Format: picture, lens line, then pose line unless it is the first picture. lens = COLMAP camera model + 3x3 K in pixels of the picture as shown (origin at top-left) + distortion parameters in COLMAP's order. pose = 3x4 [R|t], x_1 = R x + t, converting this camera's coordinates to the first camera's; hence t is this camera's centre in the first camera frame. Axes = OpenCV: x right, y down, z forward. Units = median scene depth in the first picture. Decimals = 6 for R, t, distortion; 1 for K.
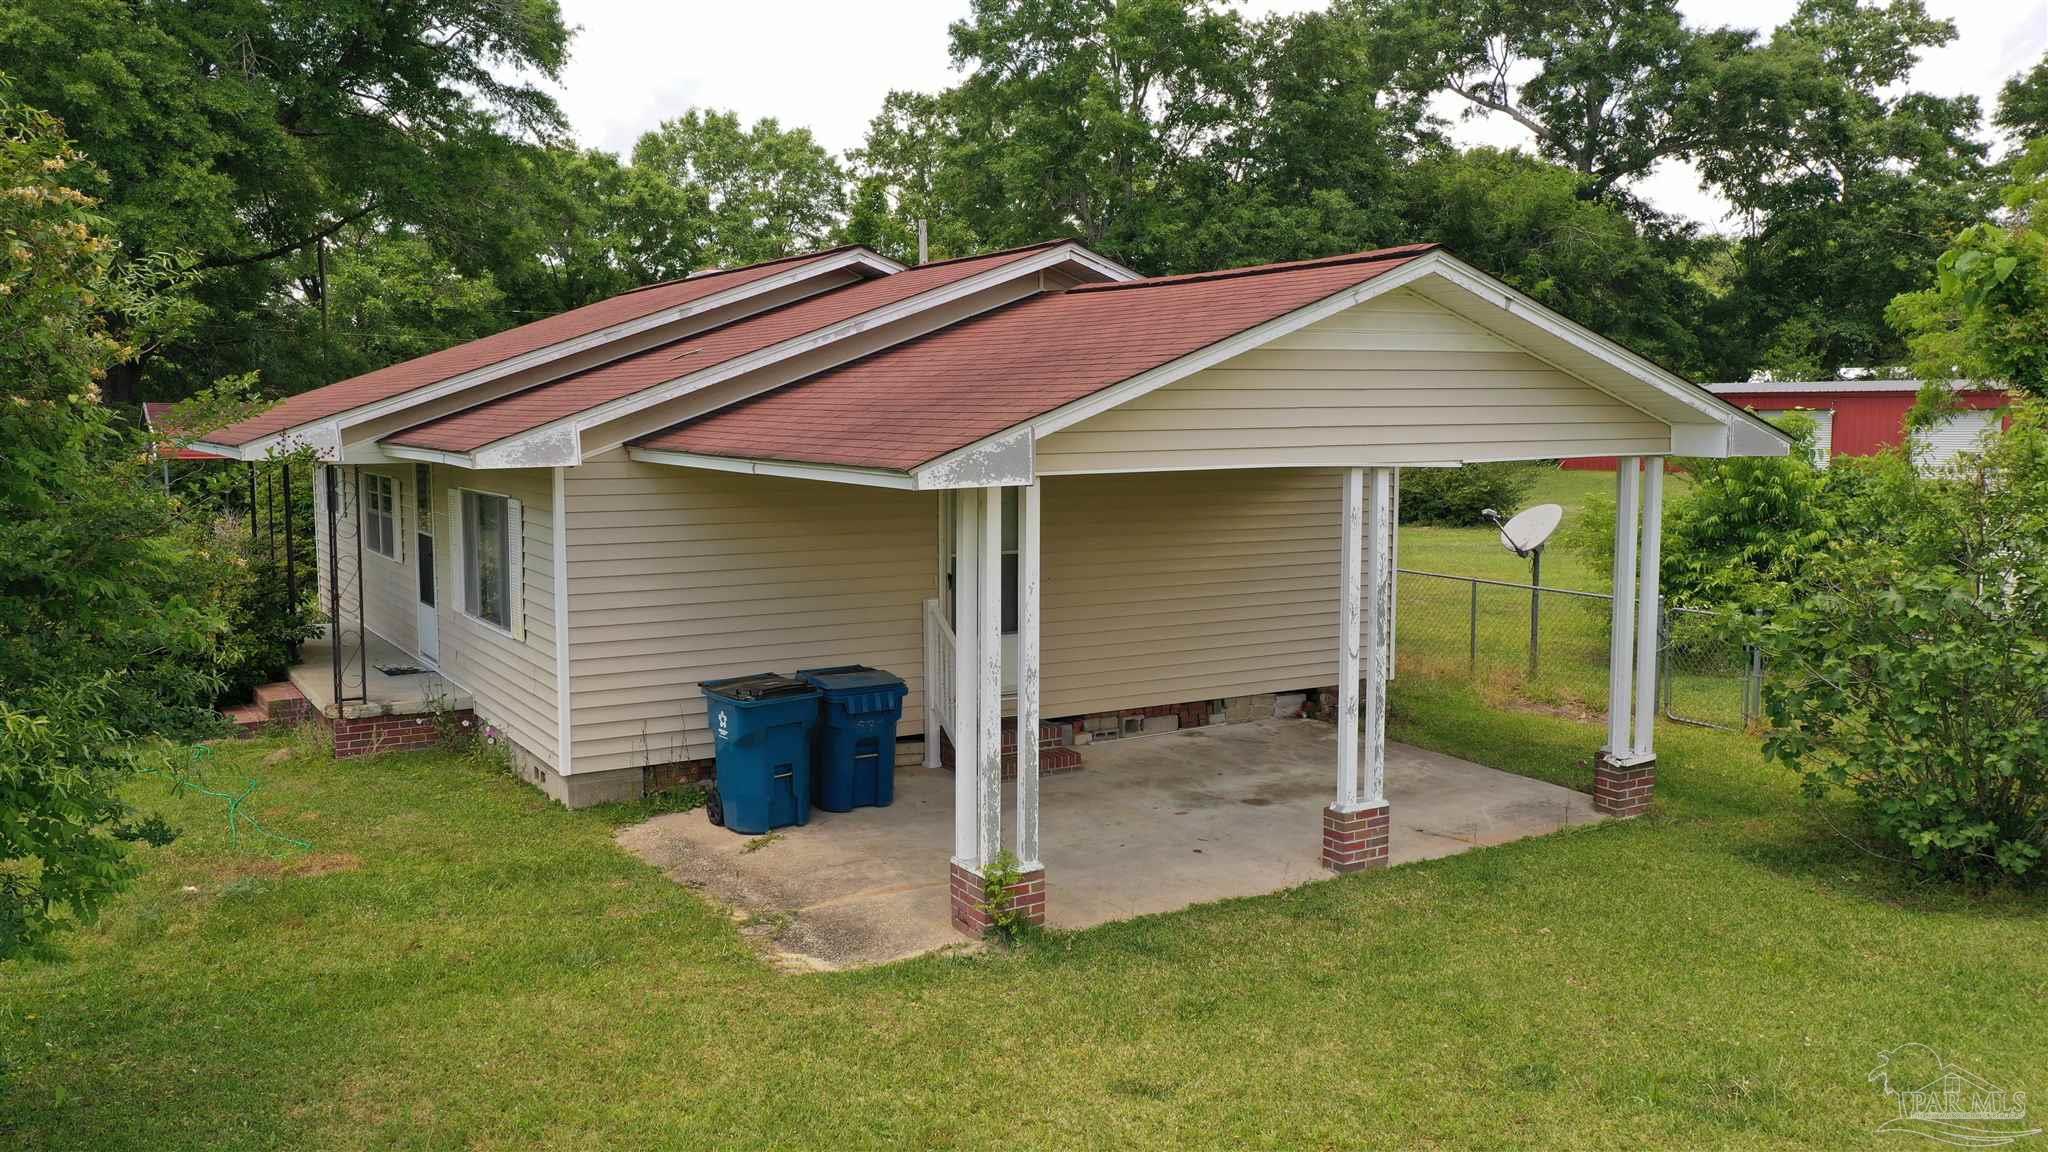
lens RADIAL K [[1613.0, 0, 1024.0], [0, 1613.0, 576.0], [0, 0, 1]] dist [0.033098, -0.002103]
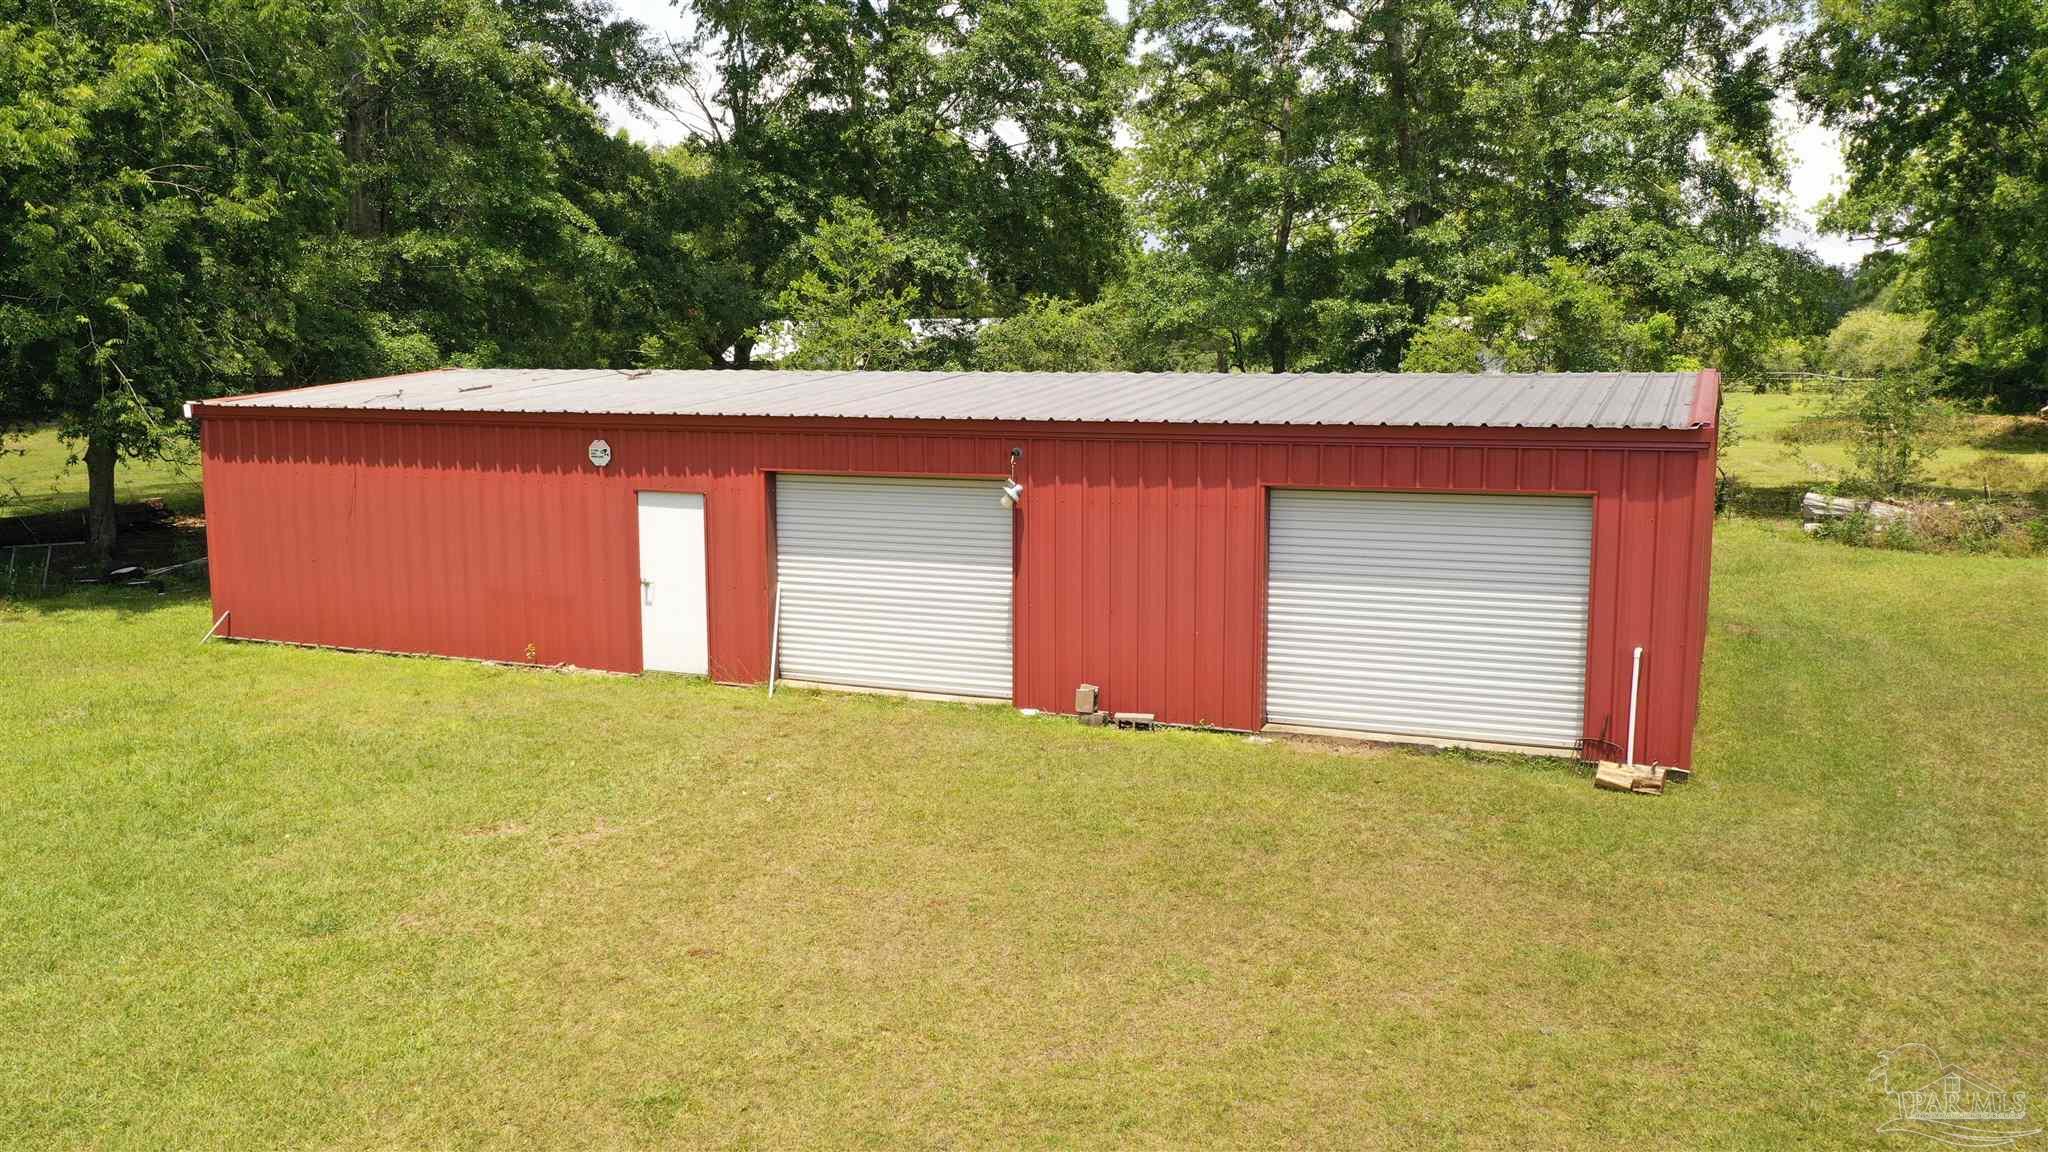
lens RADIAL K [[1613.0, 0, 1024.0], [0, 1613.0, 576.0], [0, 0, 1]] dist [0.033098, -0.002103]
pose [[0.840634, -0.084019, 0.535047, 0.243193], [0.065084, 0.996406, 0.054210, -0.071702], [-0.537678, -0.010748, 0.843082, 0.533926]]
